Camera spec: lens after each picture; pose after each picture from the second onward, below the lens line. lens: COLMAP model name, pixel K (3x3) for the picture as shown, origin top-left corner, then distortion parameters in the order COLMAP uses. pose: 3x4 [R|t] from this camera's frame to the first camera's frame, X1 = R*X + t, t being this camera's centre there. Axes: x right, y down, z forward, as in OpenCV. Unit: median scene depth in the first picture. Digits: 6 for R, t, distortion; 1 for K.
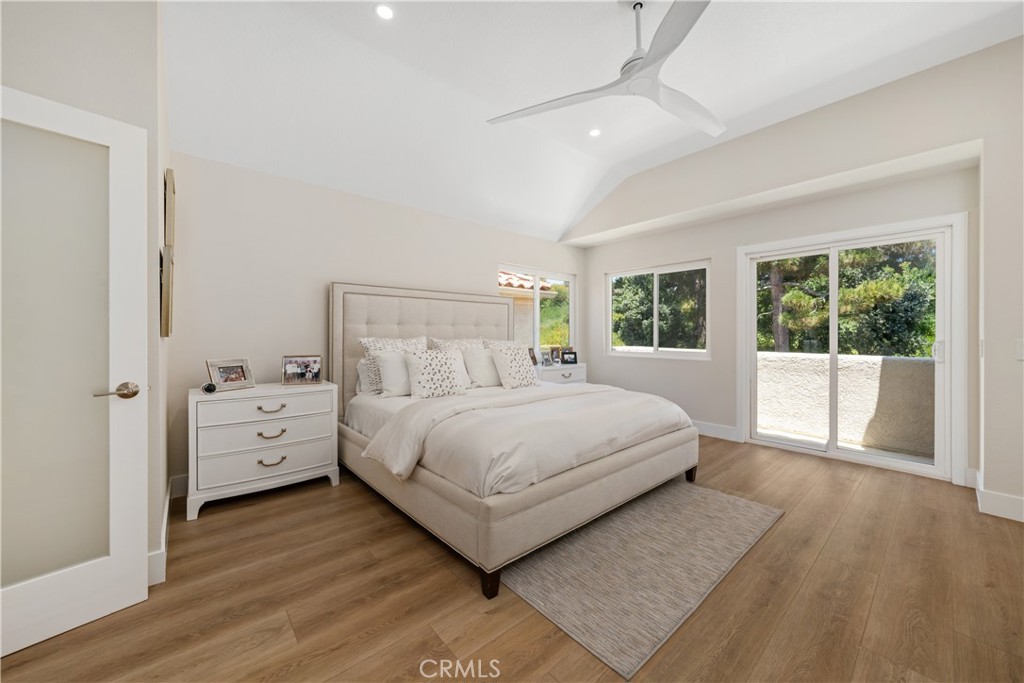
lens RADIAL K [[368.1, 0, 513.1], [0, 368.1, 336.0], [0, 0, 1]] dist [-0.000637, -0.000262]
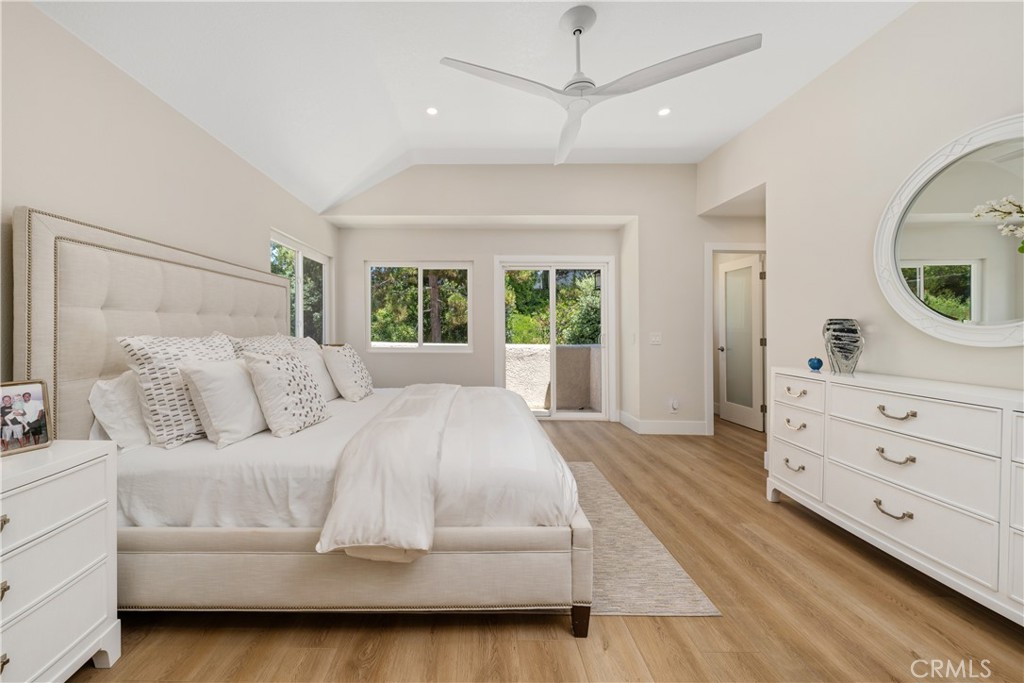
lens RADIAL K [[388.6, 0, 478.8], [0, 388.6, 326.8], [0, 0, 1]] dist [0.000985, 0.000091]
pose [[0.658977, 0.006598, 0.752134, -0.483751], [-0.000552, 0.999965, -0.008289, -0.004138], [-0.752162, 0.005047, 0.658958, 0.304053]]
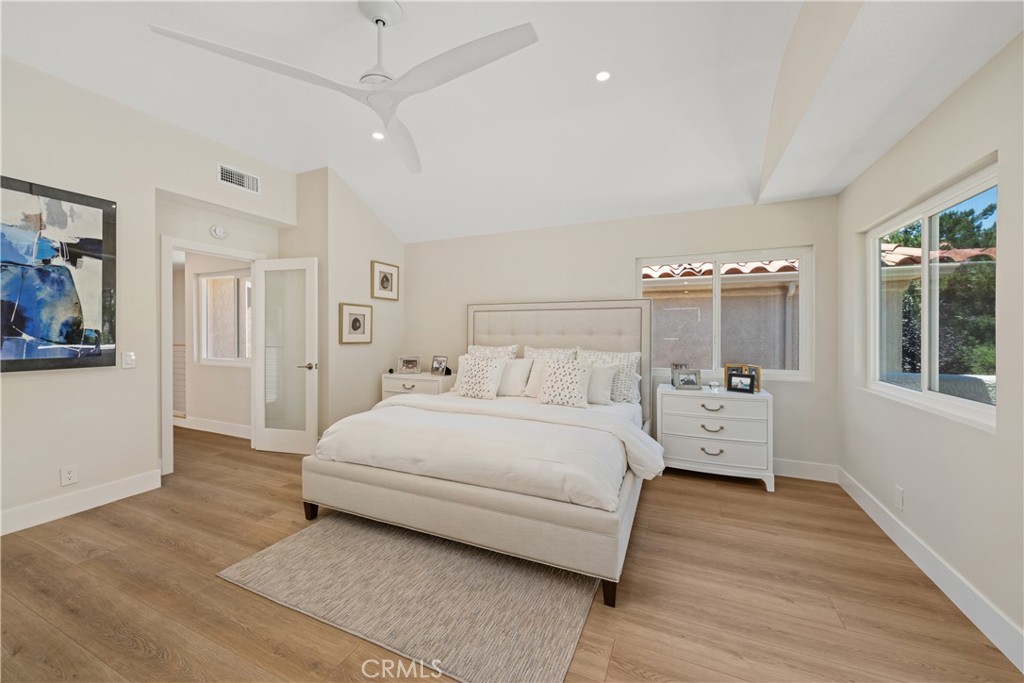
lens RADIAL K [[400.0, 0, 551.0], [0, 400.0, 343.2], [0, 0, 1]] dist [-0.000279, 0.000086]
pose [[0.439588, 0.022682, -0.897913, 0.979413], [-0.008061, 0.999740, 0.021307, -0.035171], [0.898164, -0.002129, 0.439656, 0.618365]]
